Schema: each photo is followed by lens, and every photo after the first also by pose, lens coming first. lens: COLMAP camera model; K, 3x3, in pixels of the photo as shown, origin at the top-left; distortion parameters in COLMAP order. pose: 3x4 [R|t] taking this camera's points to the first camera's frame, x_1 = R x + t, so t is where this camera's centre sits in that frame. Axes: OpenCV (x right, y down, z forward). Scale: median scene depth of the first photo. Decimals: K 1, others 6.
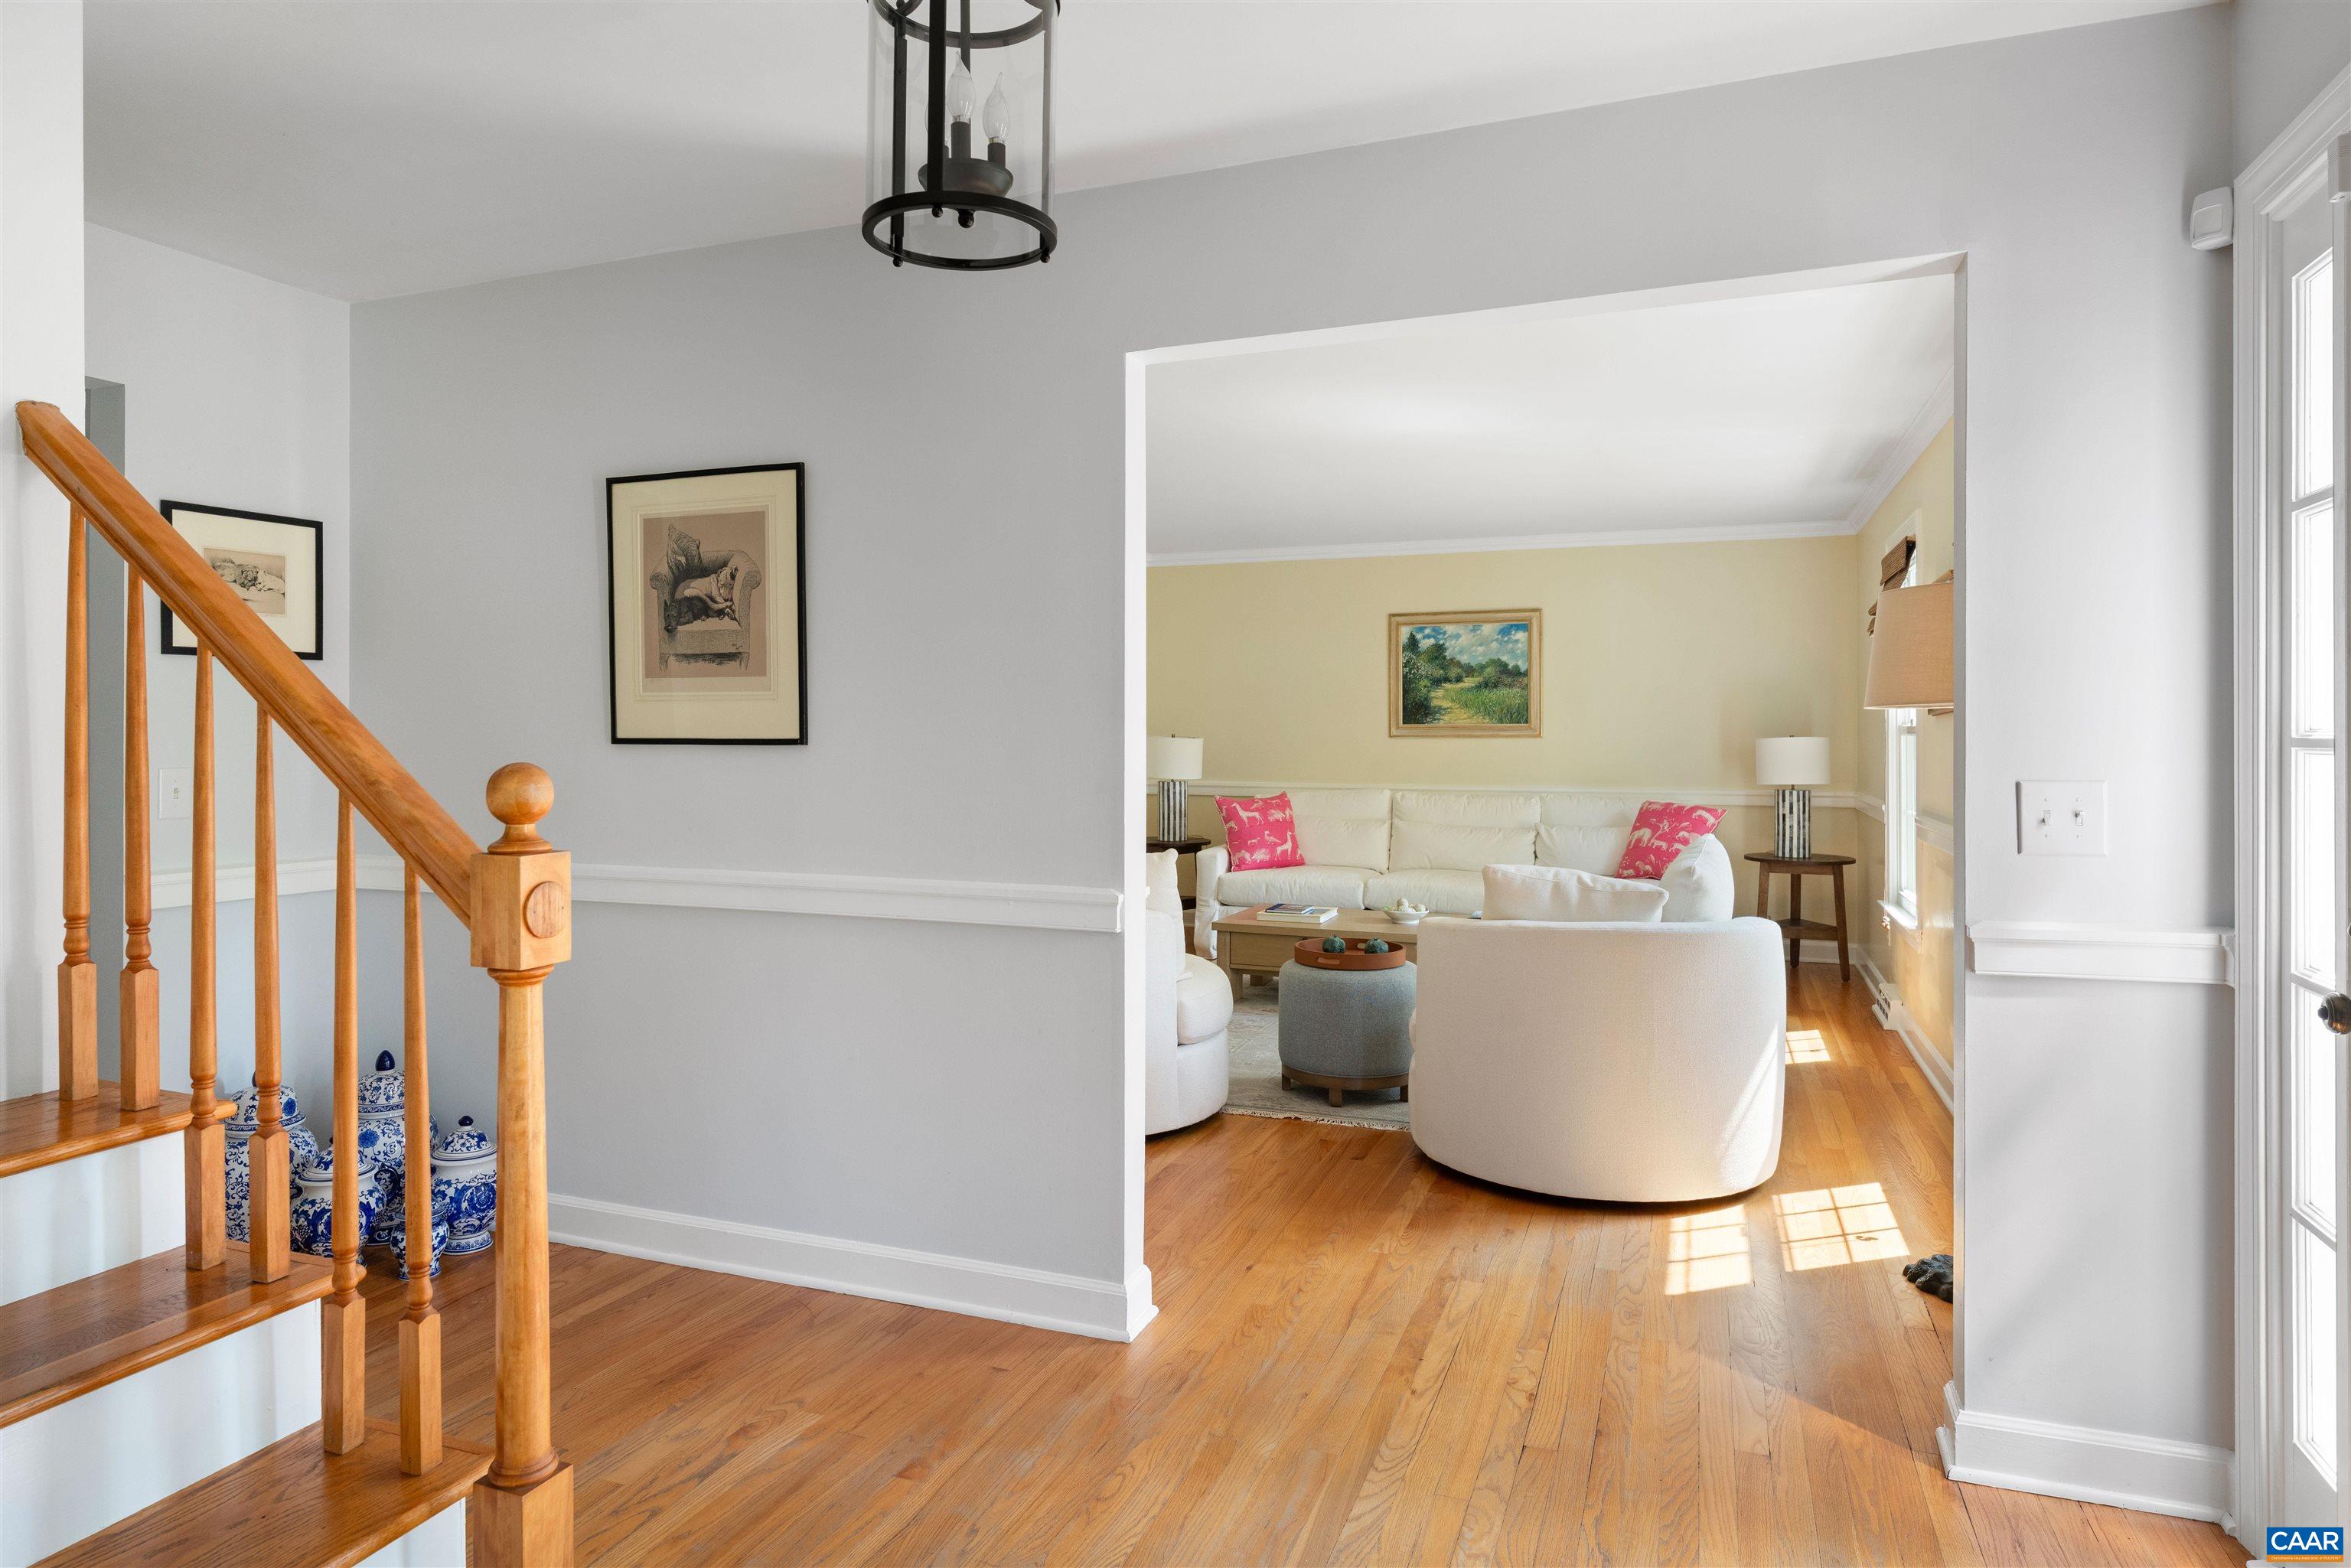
lens RADIAL K [[1372.1, 0, 1168.8], [0, 1372.1, 727.8], [0, 0, 1]] dist [0.015069, -0.000319]
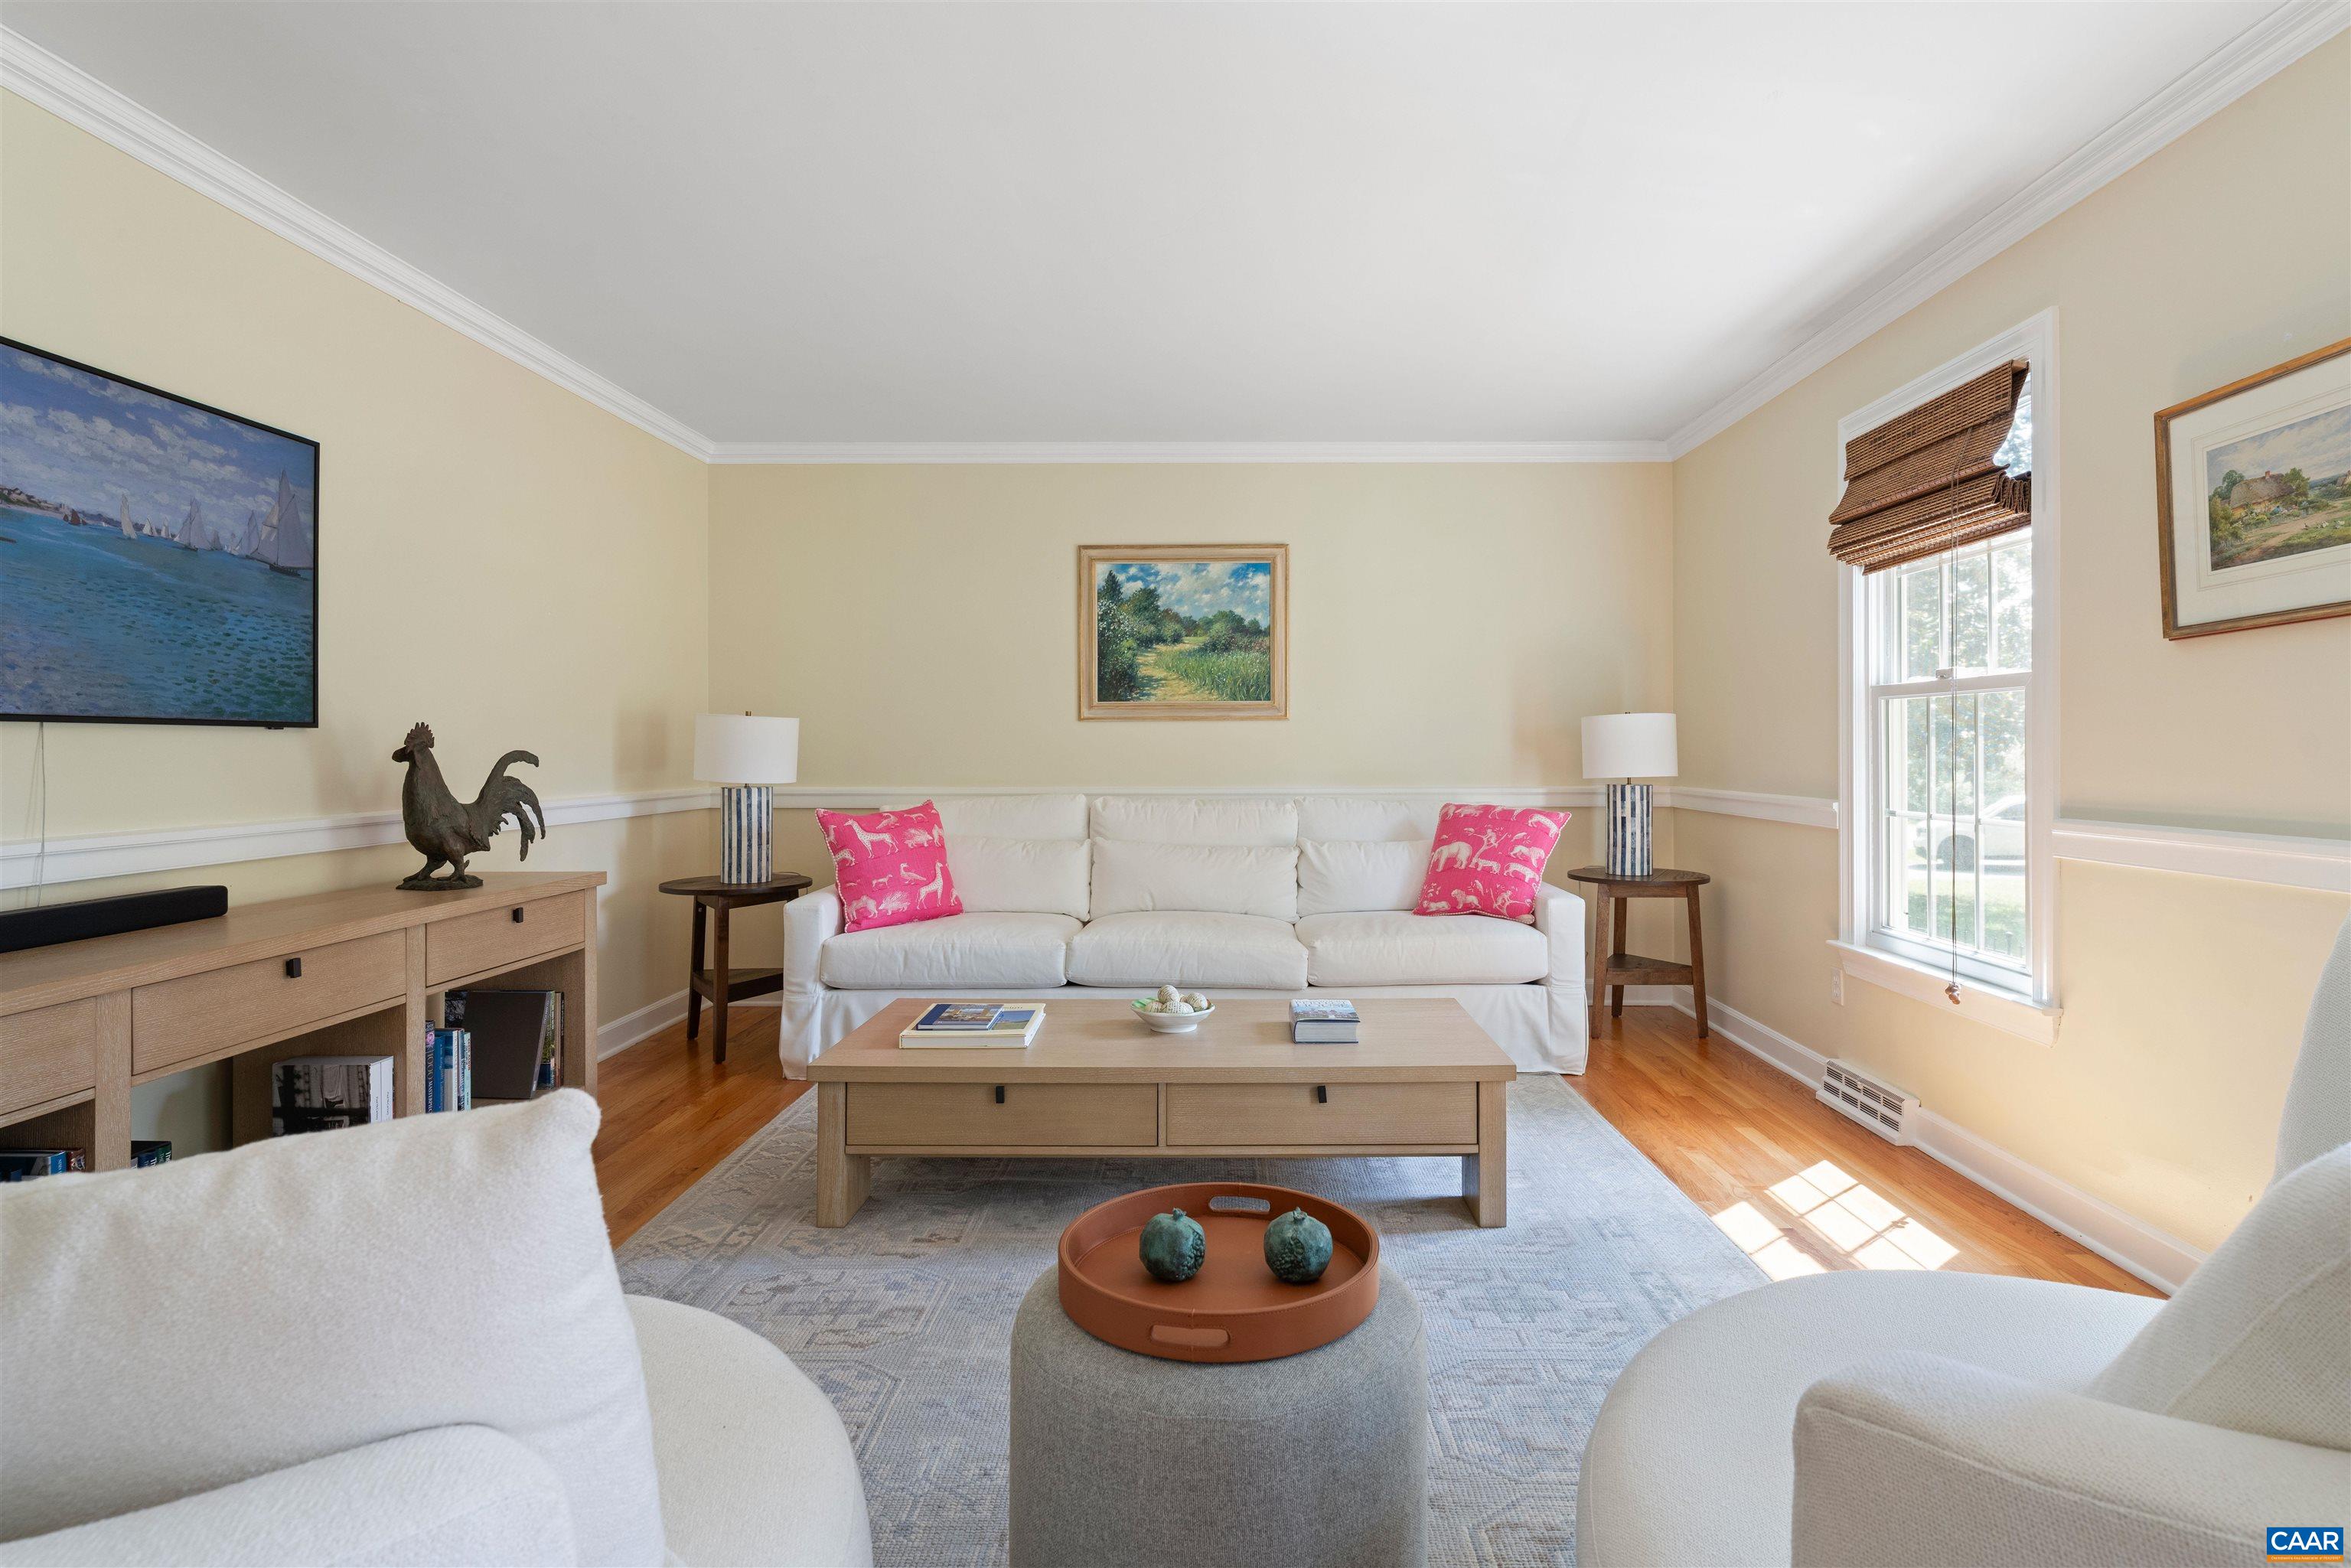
lens RADIAL K [[1183.5, 0, 1226.5], [0, 1183.5, 741.2], [0, 0, 1]] dist [0.001774, -0.000948]
pose [[0.935539, -0.001341, 0.353220, 0.017811], [0.001957, 0.999997, -0.001385, 0.019643], [-0.353217, 0.001987, 0.935539, 0.427075]]
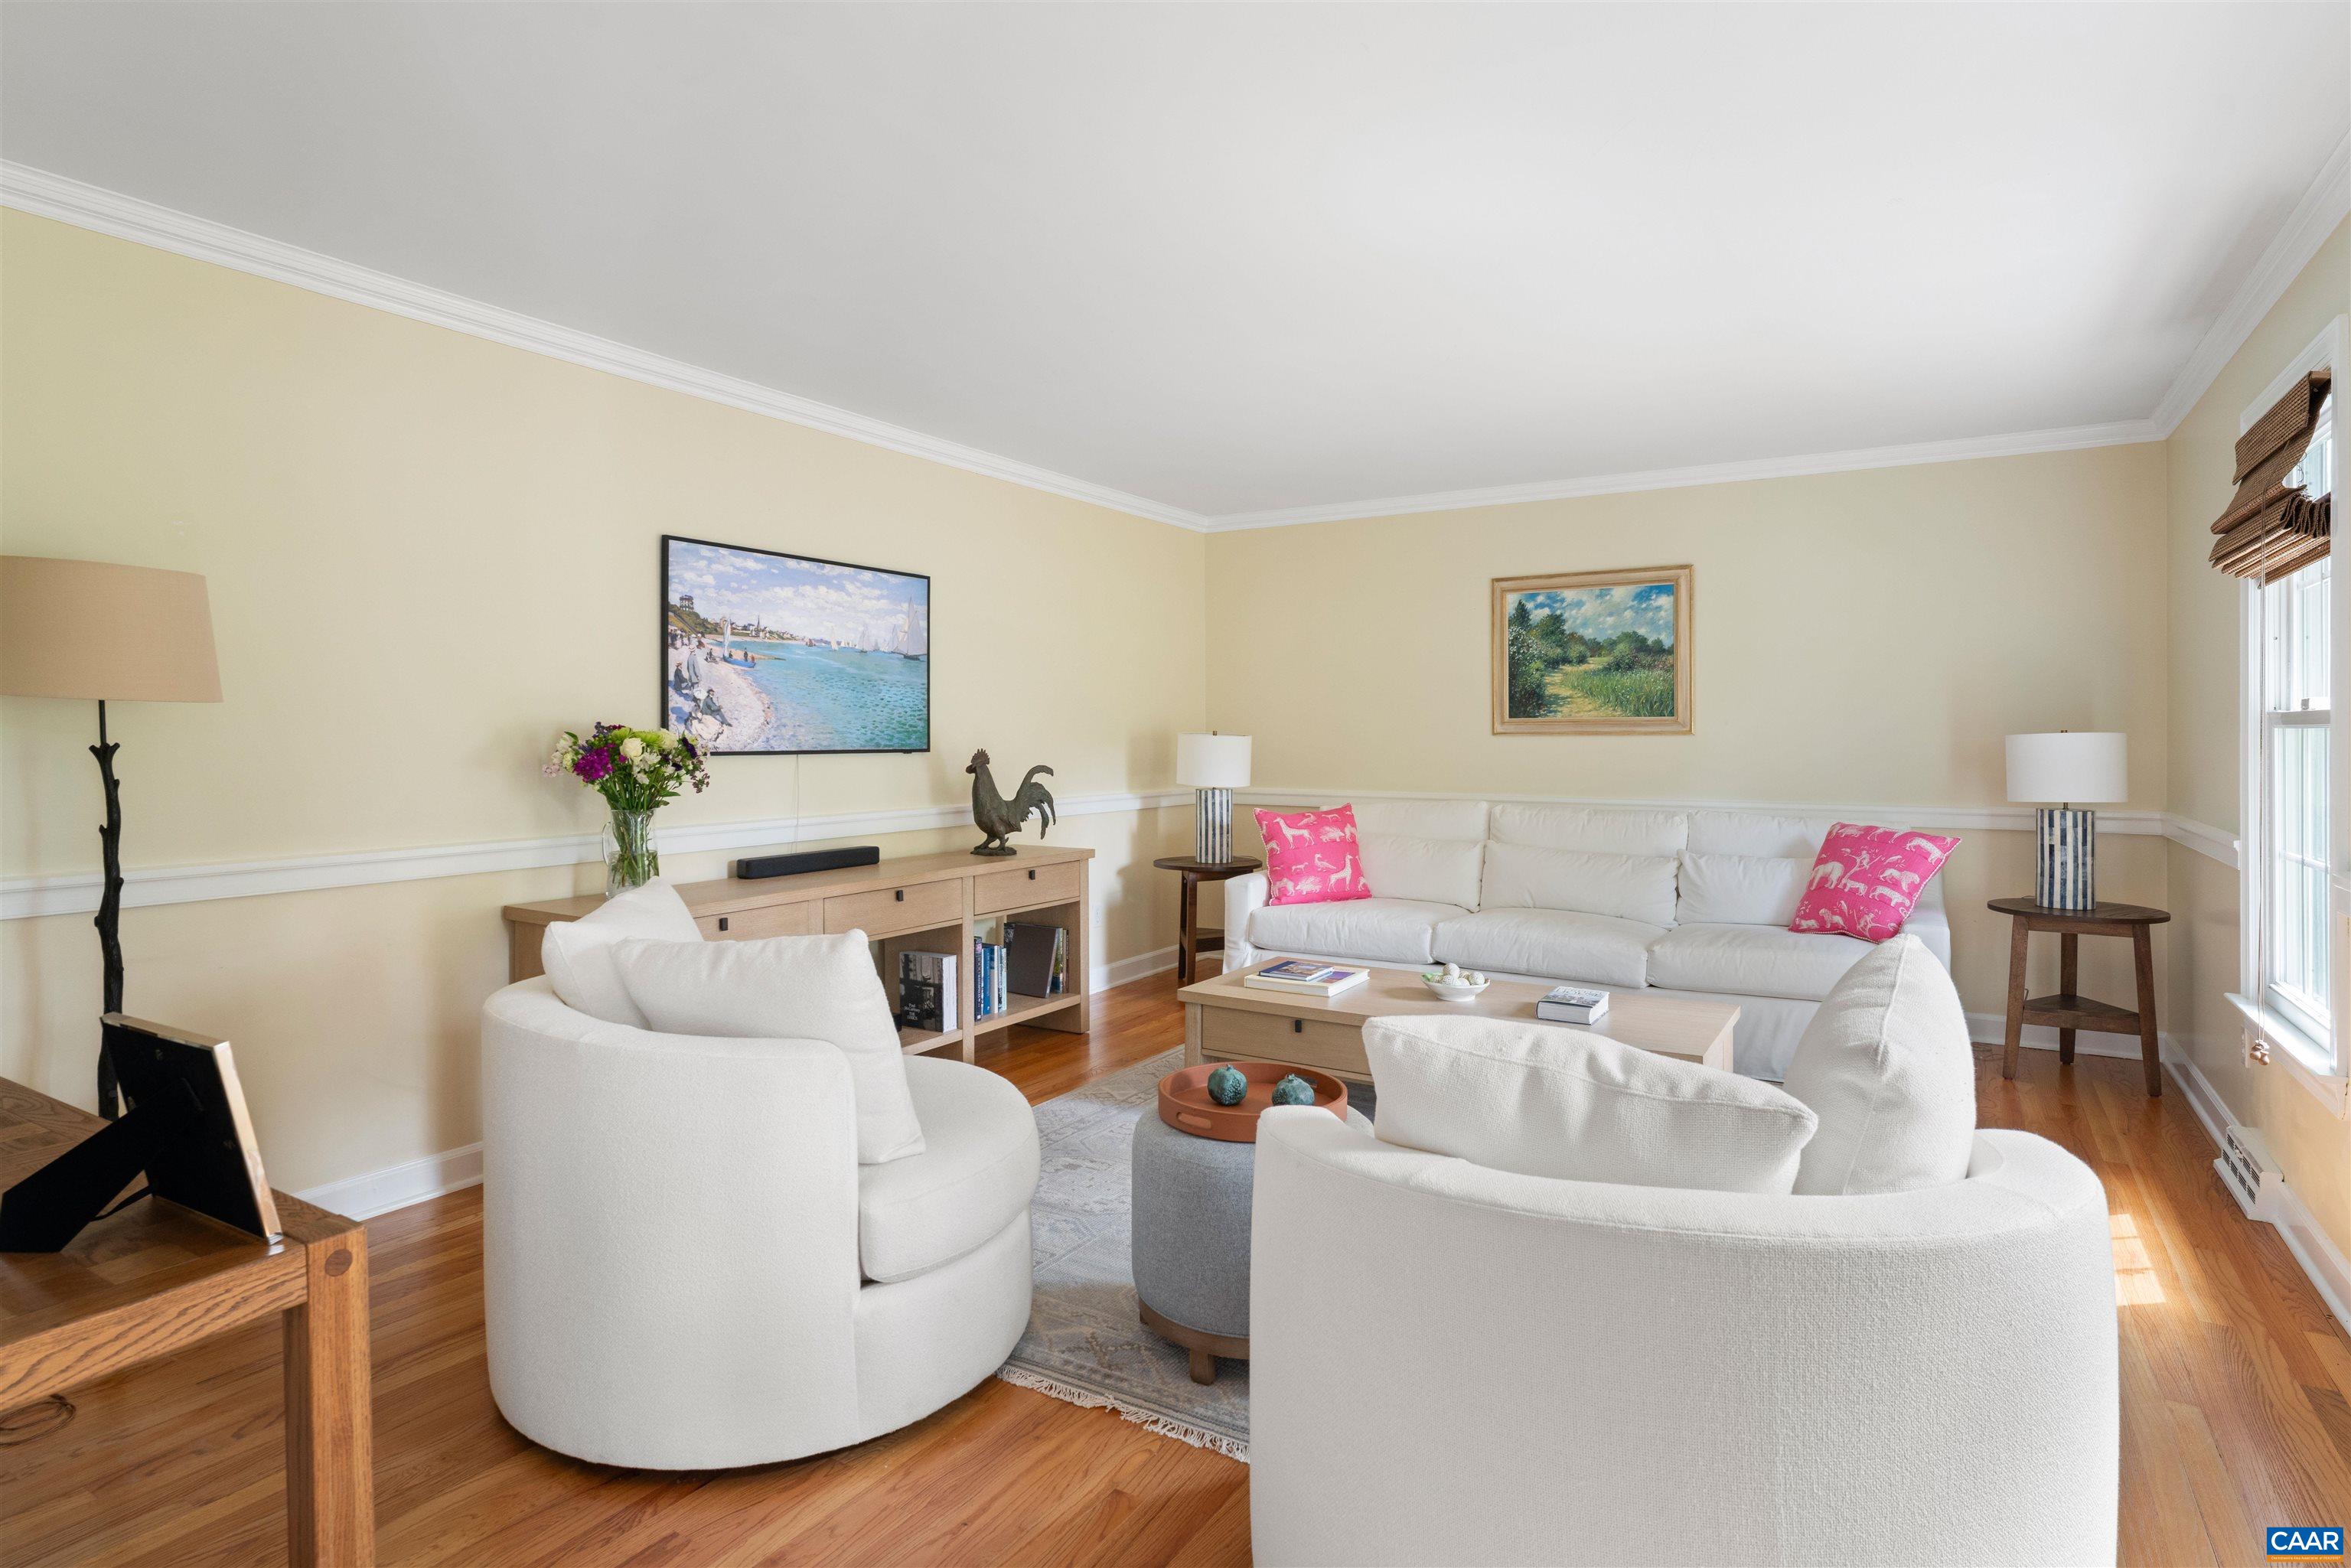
lens RADIAL K [[1225.3, 0, 1178.3], [0, 1225.3, 741.8], [0, 0, 1]] dist [0.000129, -0.000003]
pose [[0.984148, -0.000168, -0.177348, 0.113869], [0.001870, 0.999954, 0.009429, 0.004170], [0.177339, -0.009611, 0.984103, 0.288916]]
